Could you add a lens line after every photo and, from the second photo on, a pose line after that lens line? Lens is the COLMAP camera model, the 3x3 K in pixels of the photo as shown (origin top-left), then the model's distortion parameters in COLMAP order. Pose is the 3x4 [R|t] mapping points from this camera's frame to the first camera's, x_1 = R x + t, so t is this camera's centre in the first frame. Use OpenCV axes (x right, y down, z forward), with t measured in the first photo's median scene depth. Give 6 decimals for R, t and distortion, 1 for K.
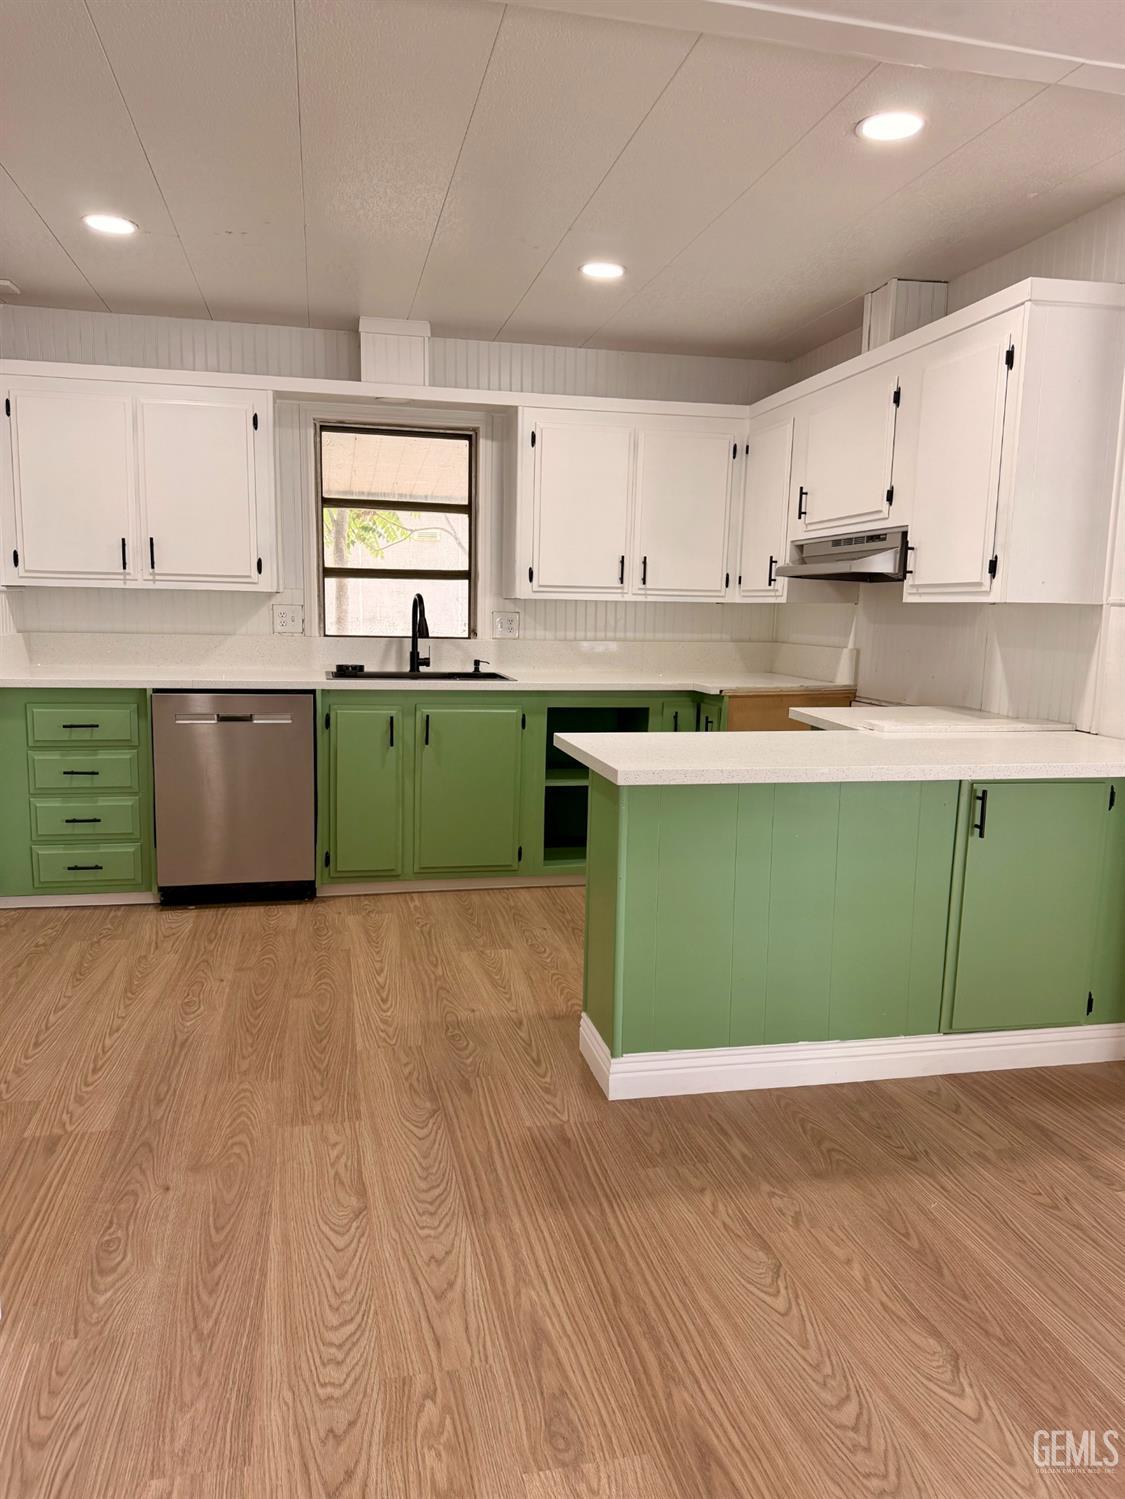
lens RADIAL K [[1081.4, 0, 570.1], [0, 1081.4, 751.9], [0, 0, 1]] dist [0.028566, -0.004015]
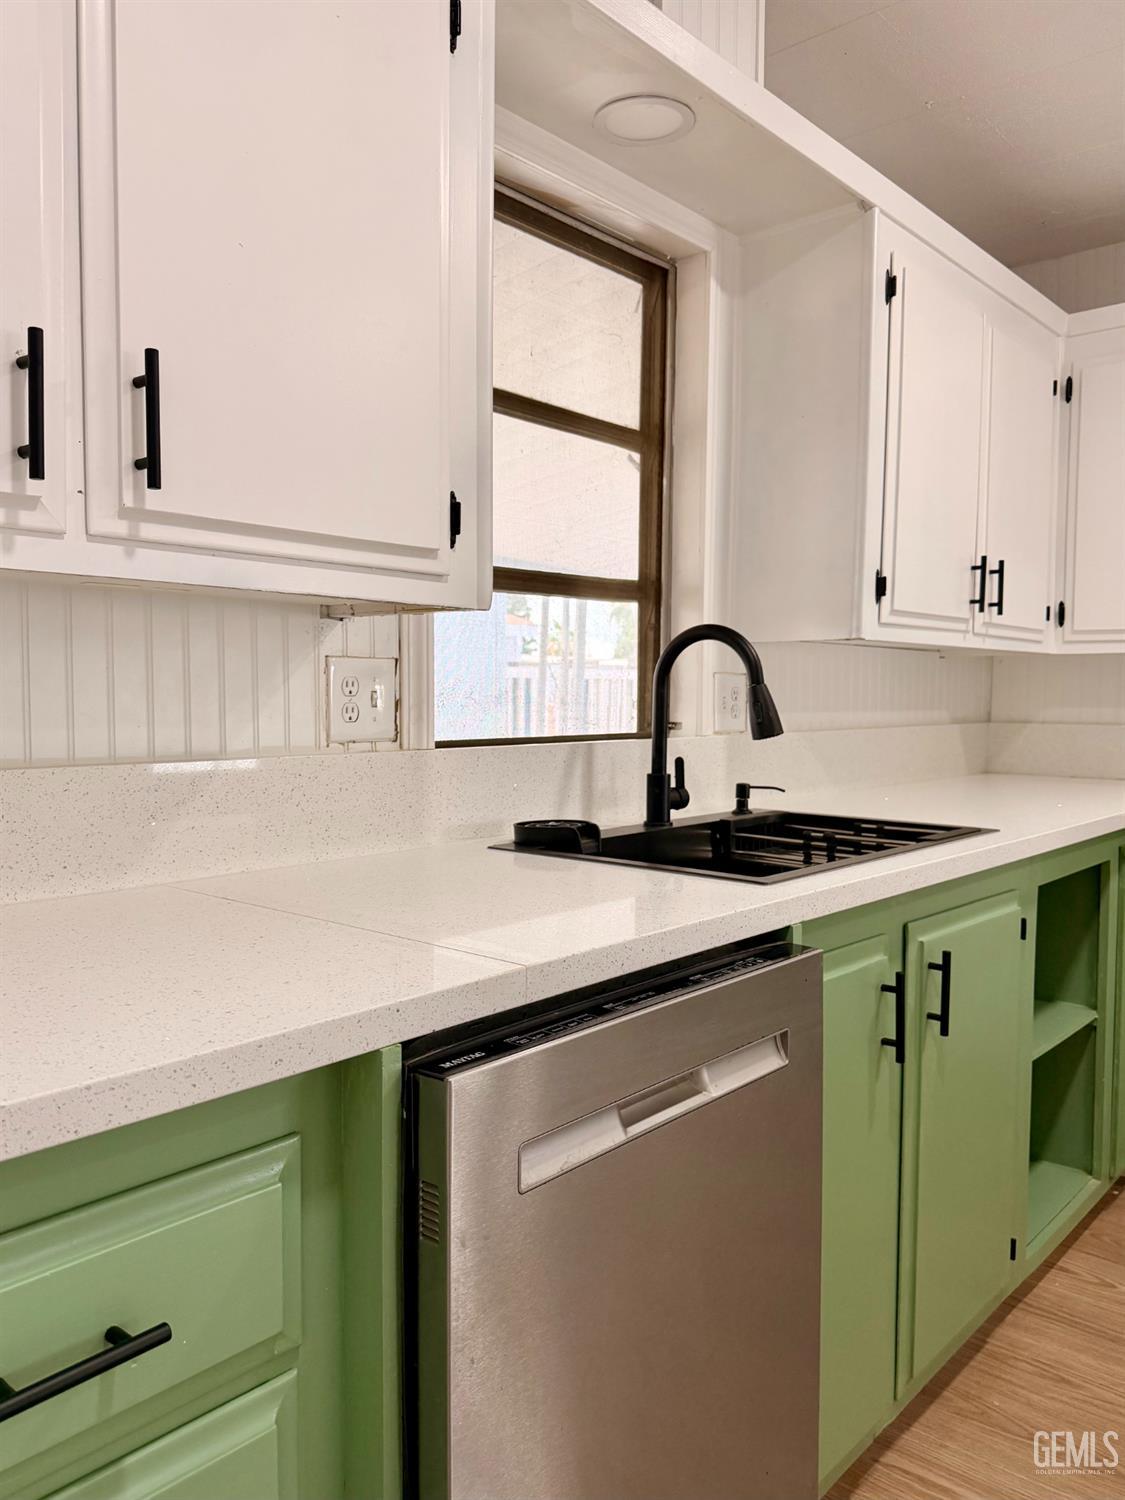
lens RADIAL K [[1140.0, 0, 560.8], [0, 1140.0, 751.3], [0, 0, 1]] dist [0.032394, 0.001542]
pose [[0.813701, -0.048399, 0.579265, -0.411363], [0.092825, 0.994559, -0.047295, -0.084618], [-0.573824, 0.092254, 0.813766, 0.683287]]
